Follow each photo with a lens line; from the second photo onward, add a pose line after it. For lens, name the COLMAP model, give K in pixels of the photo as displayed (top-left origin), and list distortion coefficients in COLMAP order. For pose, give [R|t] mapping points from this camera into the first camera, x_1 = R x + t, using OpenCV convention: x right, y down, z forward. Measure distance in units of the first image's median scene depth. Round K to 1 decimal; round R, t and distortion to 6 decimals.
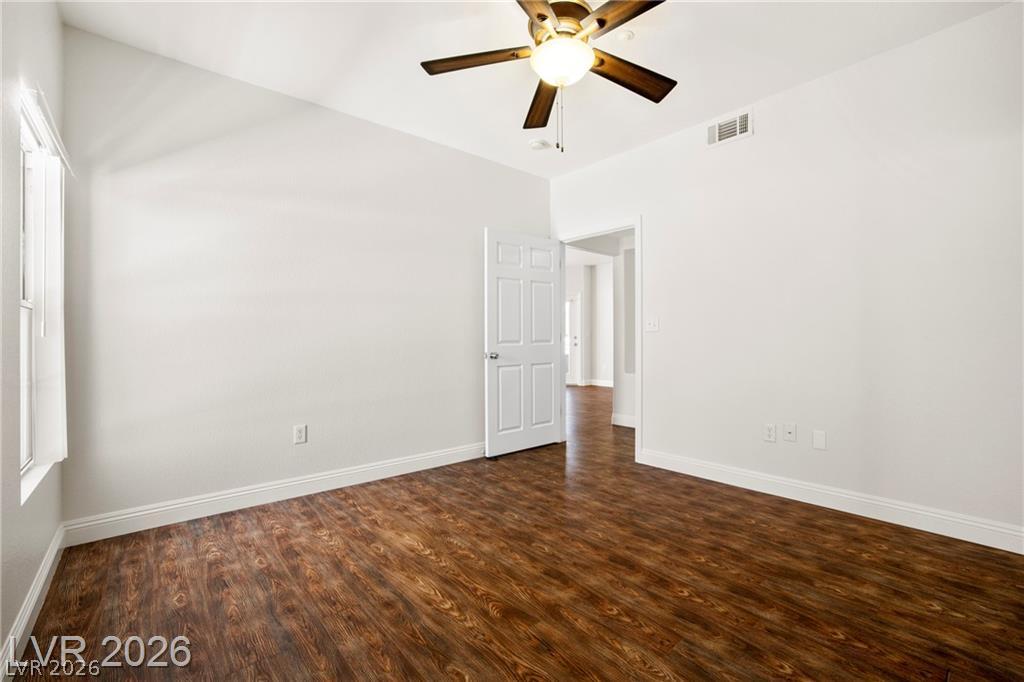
lens RADIAL K [[441.1, 0, 509.6], [0, 441.1, 337.8], [0, 0, 1]] dist [-0.000274, -0.000027]
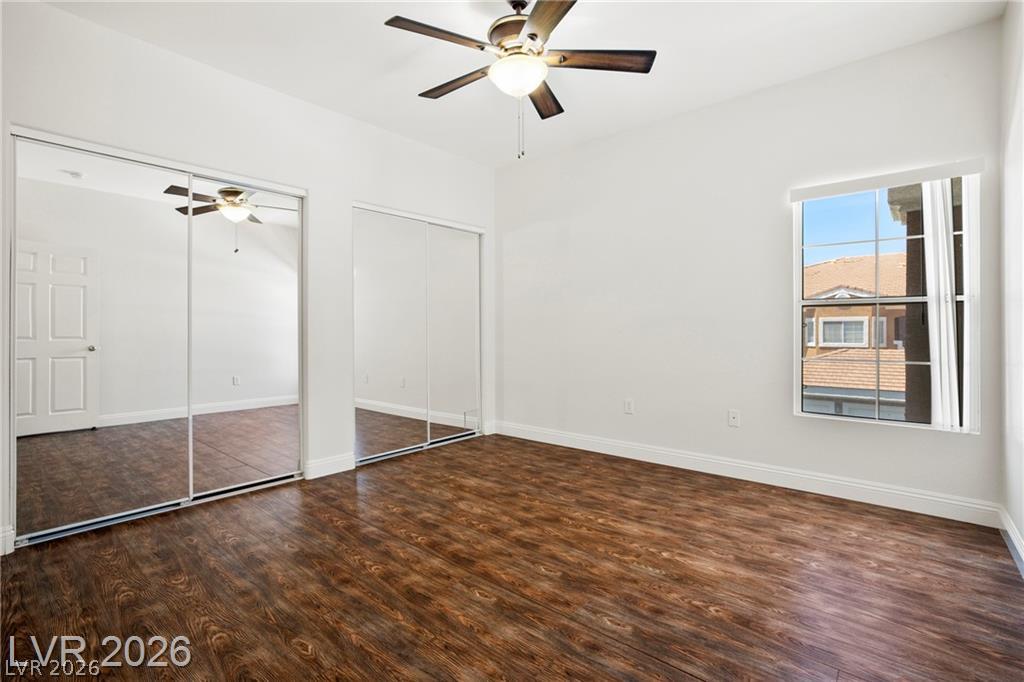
lens RADIAL K [[468.7, 0, 515.0], [0, 468.7, 333.1], [0, 0, 1]] dist [-0.000106, -0.000002]
pose [[-0.986606, 0.006488, -0.162993, 0.307021], [0.005852, 0.999973, 0.004382, 0.006779], [0.163017, 0.003370, -0.986617, 2.045902]]
